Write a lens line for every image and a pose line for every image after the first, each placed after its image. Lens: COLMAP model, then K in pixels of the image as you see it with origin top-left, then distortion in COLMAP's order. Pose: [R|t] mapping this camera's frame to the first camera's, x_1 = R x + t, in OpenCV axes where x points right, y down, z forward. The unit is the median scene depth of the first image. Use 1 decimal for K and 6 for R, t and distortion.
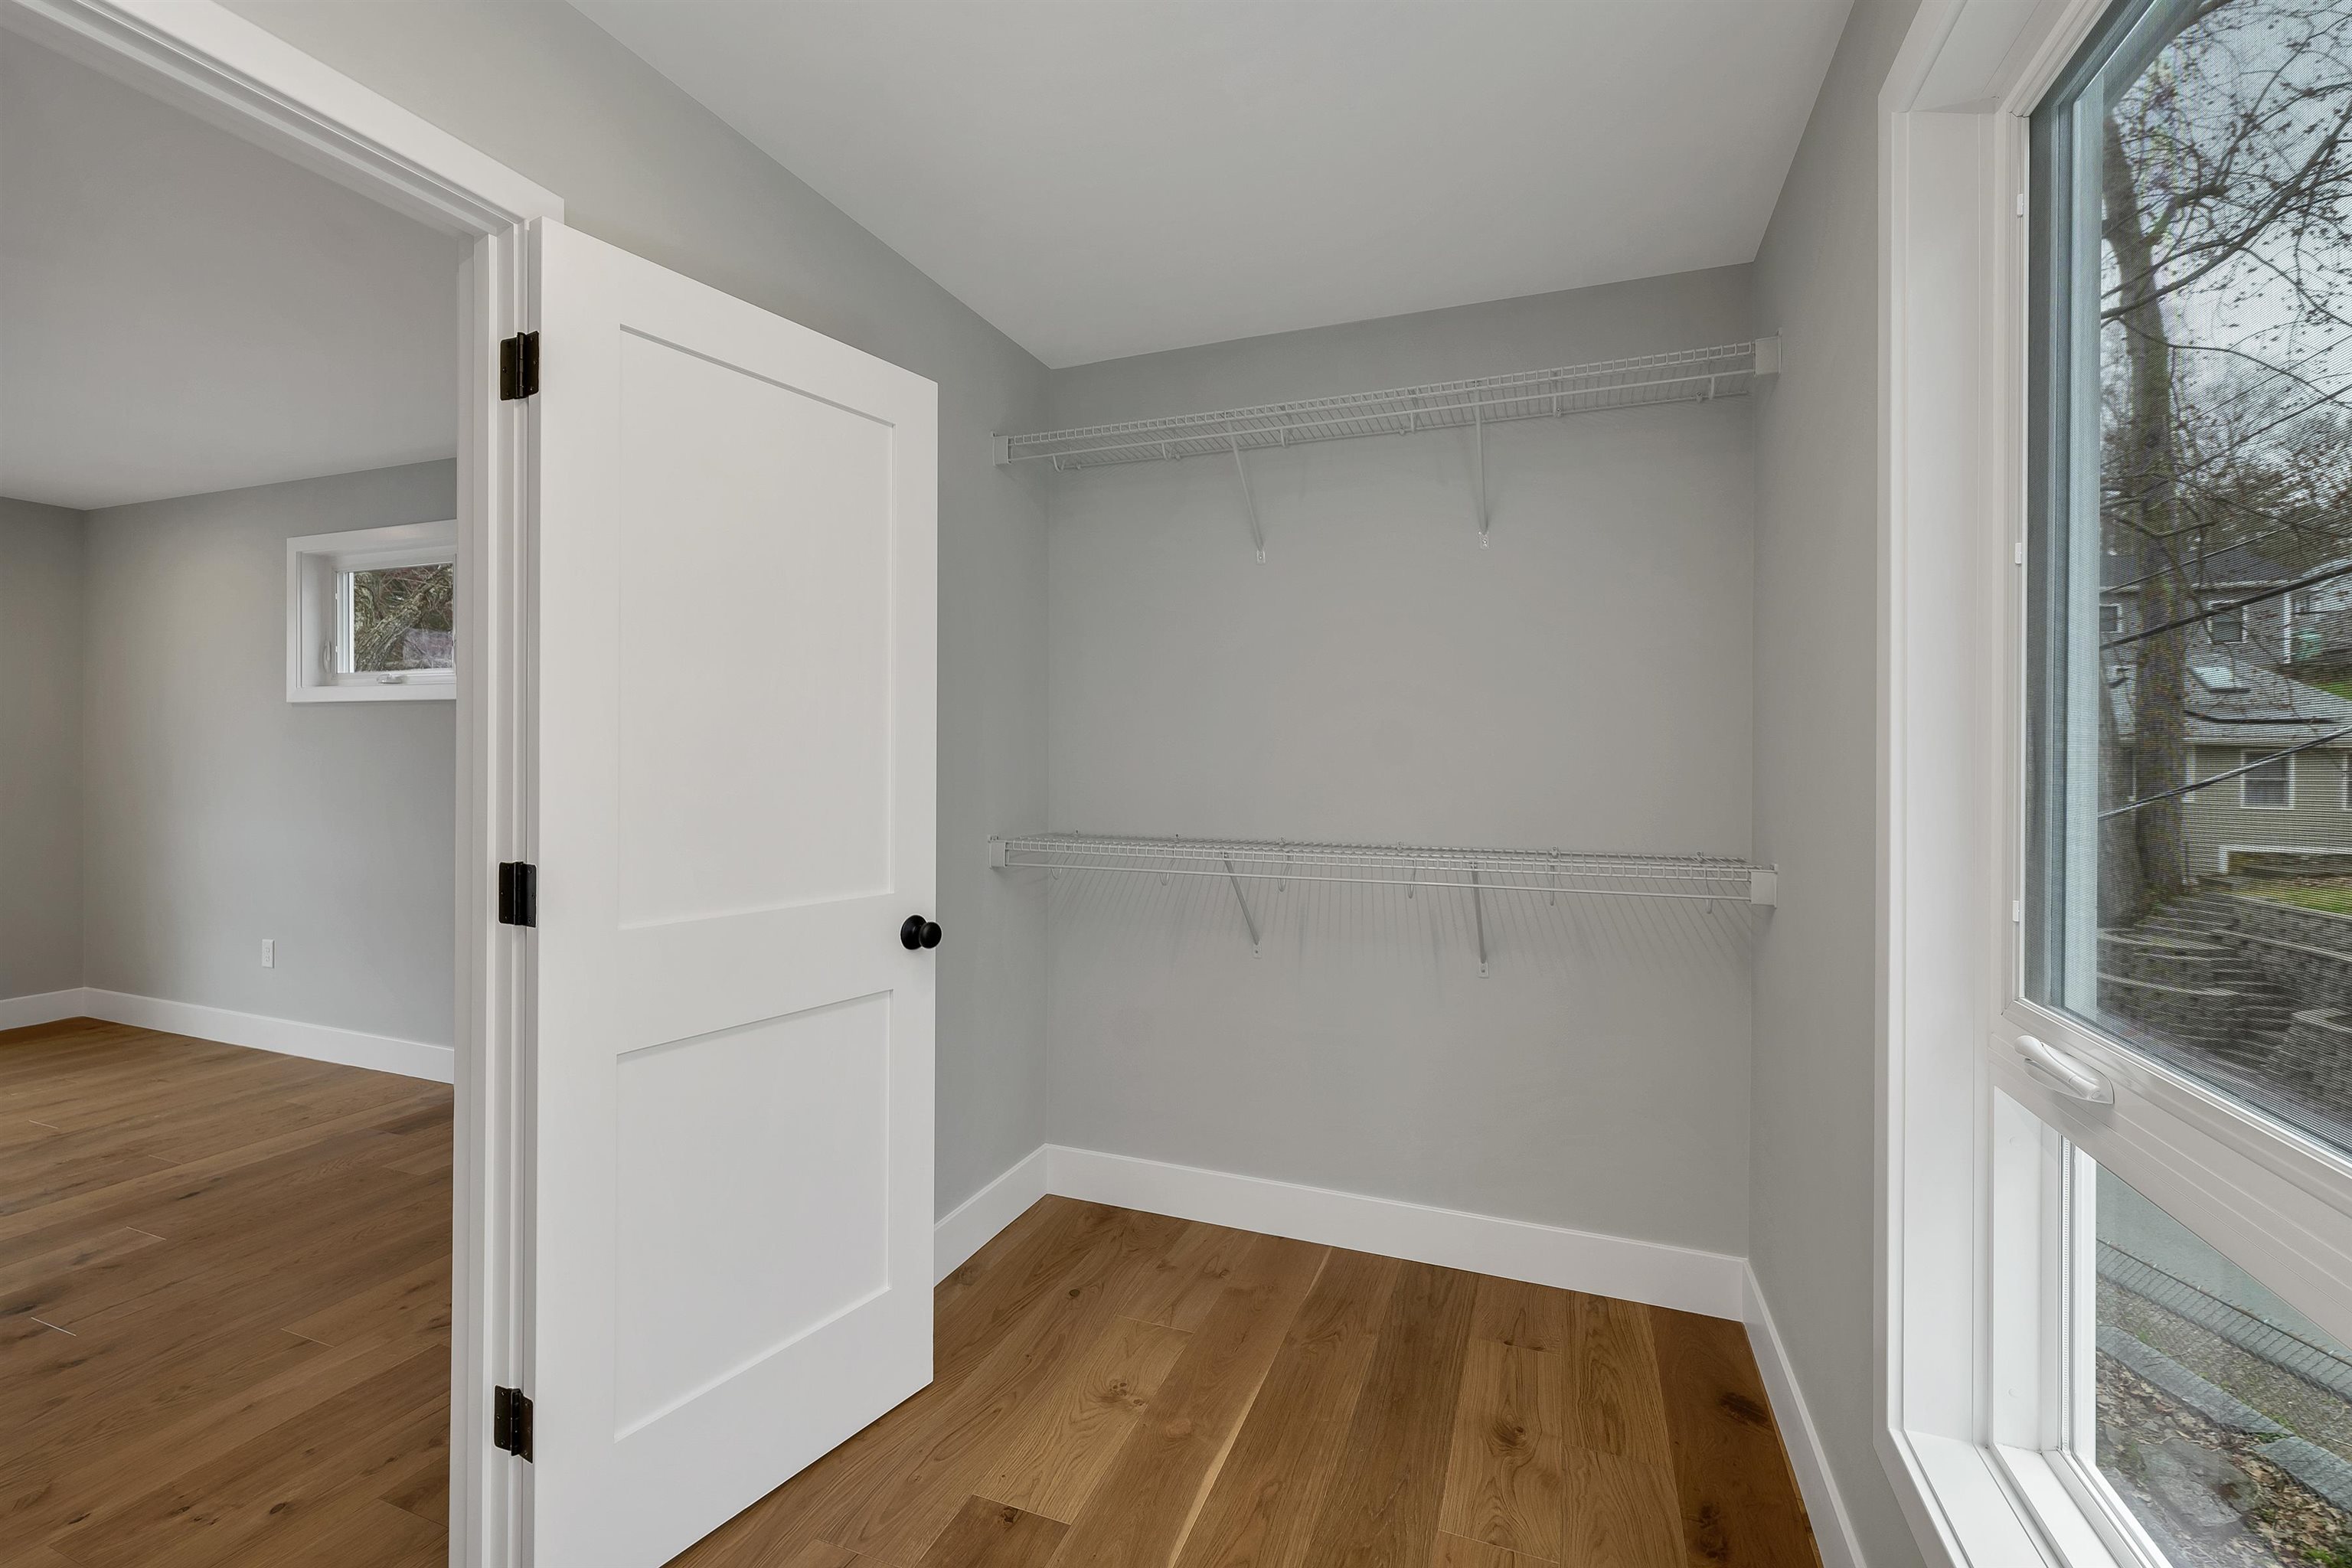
lens RADIAL K [[1000.4, 0, 1172.1], [0, 1000.4, 760.2], [0, 0, 1]] dist [0.002902, 0.000373]
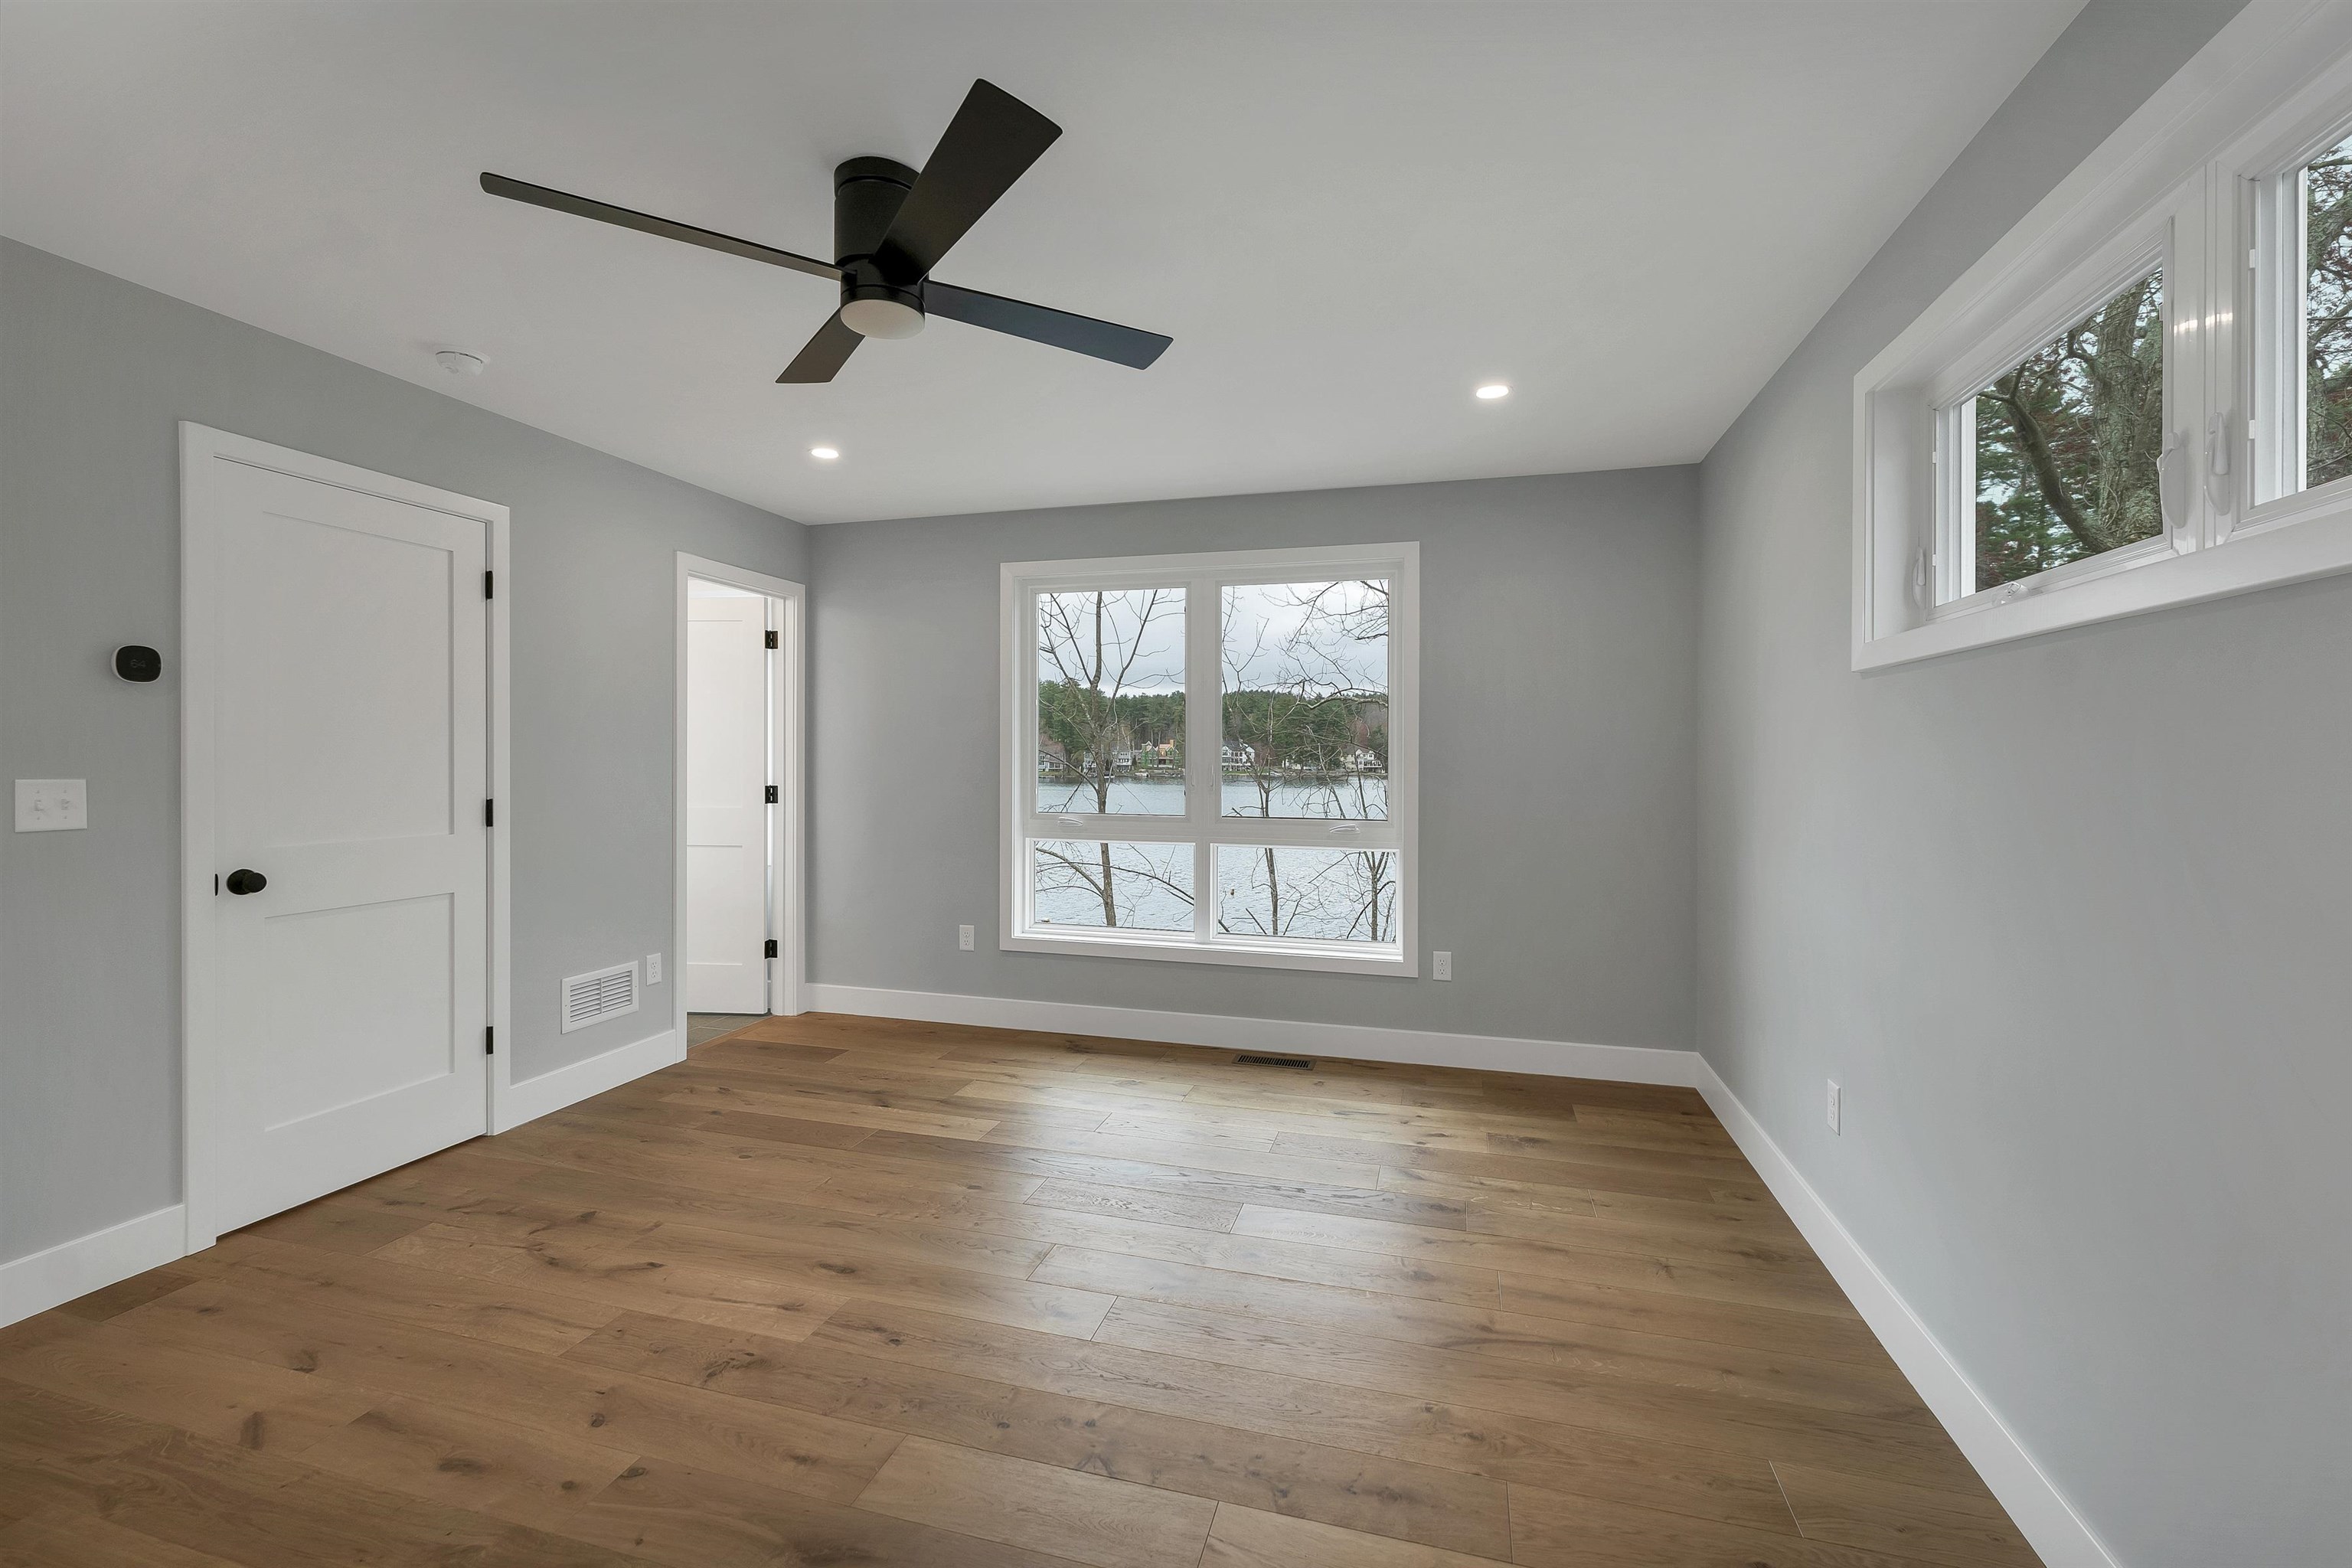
lens RADIAL K [[1000.4, 0, 1172.1], [0, 1000.4, 760.2], [0, 0, 1]] dist [0.002902, 0.000373]
pose [[0.080616, -0.005068, -0.996732, -0.357976], [-0.002919, 0.999982, -0.005320, -0.004009], [0.996741, 0.003338, 0.080600, 0.576965]]
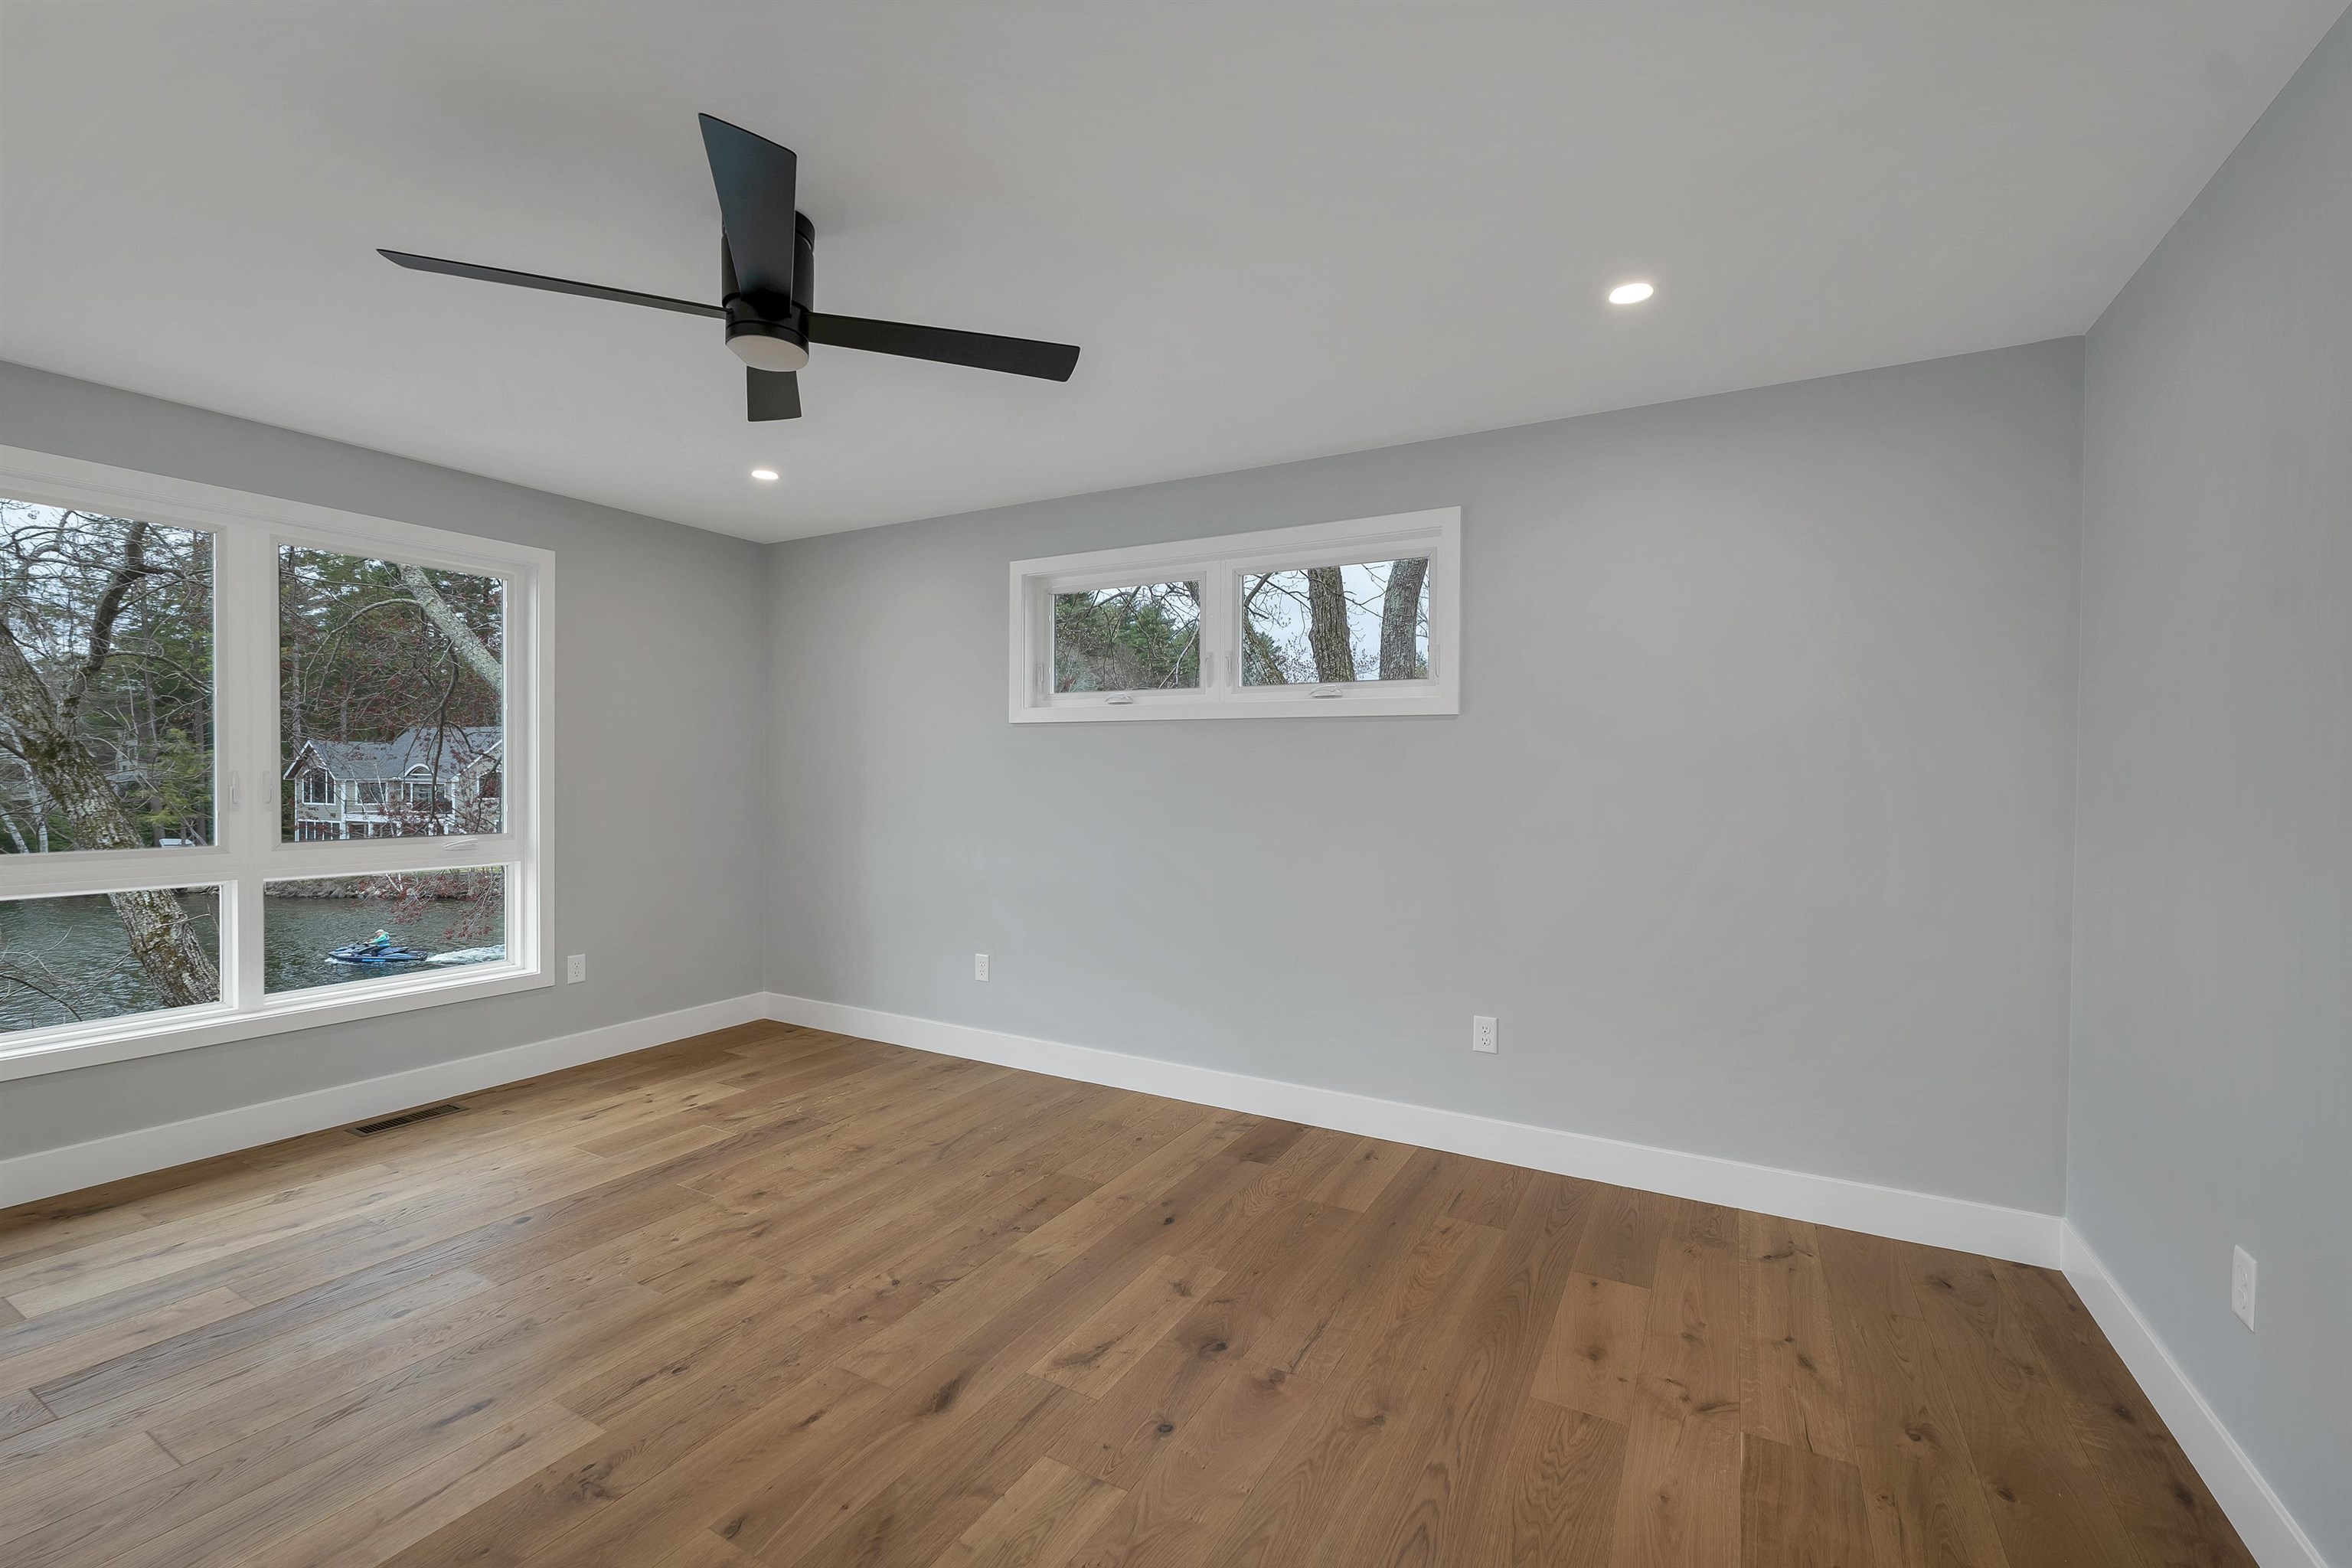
lens RADIAL K [[1000.4, 0, 1172.1], [0, 1000.4, 760.2], [0, 0, 1]] dist [0.002902, 0.000373]
pose [[0.989108, -0.000874, -0.147192, -0.567418], [-0.001108, 0.999910, -0.013387, -0.005794], [0.147190, 0.013404, 0.989017, 0.012237]]
